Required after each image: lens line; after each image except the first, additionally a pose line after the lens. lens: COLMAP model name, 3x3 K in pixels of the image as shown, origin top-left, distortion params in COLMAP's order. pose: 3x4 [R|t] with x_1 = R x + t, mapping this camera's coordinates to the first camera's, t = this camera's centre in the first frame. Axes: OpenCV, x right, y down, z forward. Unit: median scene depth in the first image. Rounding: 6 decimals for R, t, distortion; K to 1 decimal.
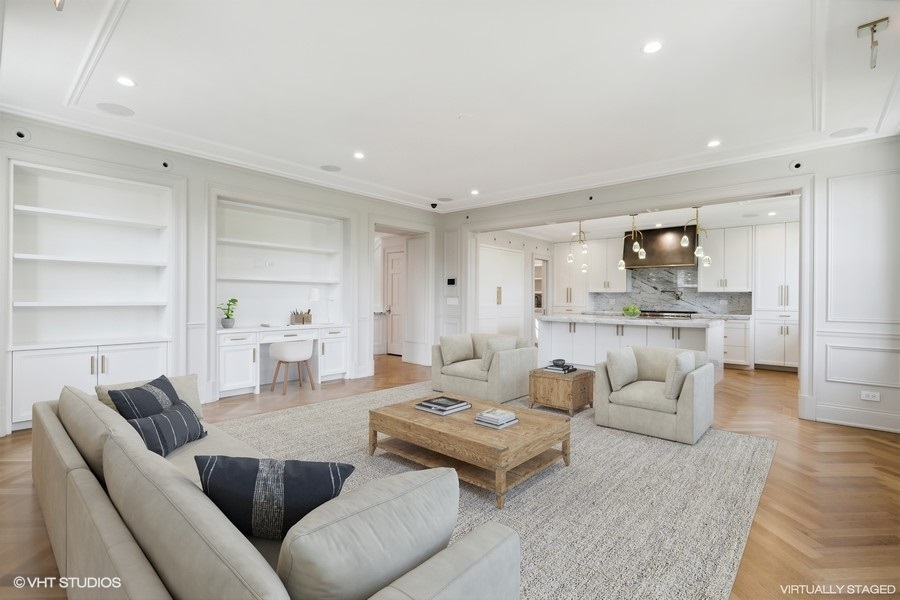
lens RADIAL K [[417.0, 0, 450.0], [0, 417.0, 300.0], [0, 0, 1]] dist [-0.002269, 0.000148]
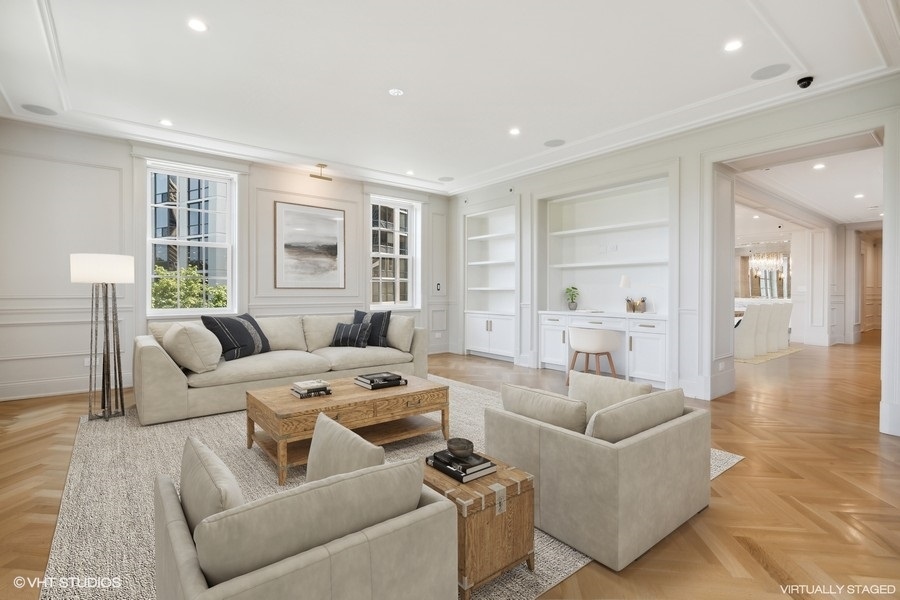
lens RADIAL K [[417.0, 0, 450.0], [0, 417.0, 300.0], [0, 0, 1]] dist [-0.002269, 0.000148]
pose [[-0.167590, 0.044094, -0.984870, 0.980463], [0.021664, 0.998923, 0.041036, -0.021522], [0.985619, -0.014459, -0.168364, 1.348514]]
